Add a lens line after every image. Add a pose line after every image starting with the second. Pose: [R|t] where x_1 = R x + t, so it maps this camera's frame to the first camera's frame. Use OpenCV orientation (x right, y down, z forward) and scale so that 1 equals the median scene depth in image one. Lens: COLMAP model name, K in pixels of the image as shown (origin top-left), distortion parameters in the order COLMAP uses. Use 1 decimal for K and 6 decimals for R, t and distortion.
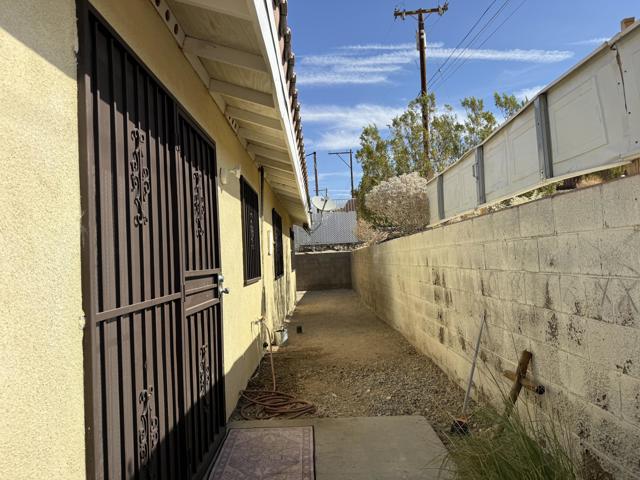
lens RADIAL K [[458.4, 0, 322.2], [0, 458.4, 239.5], [0, 0, 1]] dist [0.043869, -0.048106]
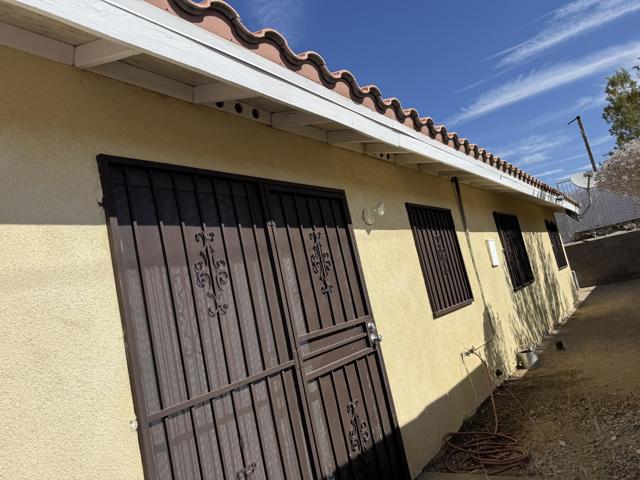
lens RADIAL K [[458.4, 0, 314.5], [0, 458.4, 237.1], [0, 0, 1]] dist [0.043869, -0.048106]
pose [[0.791235, -0.210854, -0.574010, 0.222866], [0.202183, 0.976087, -0.079855, -0.036225], [0.577121, -0.052871, 0.814945, 0.109755]]
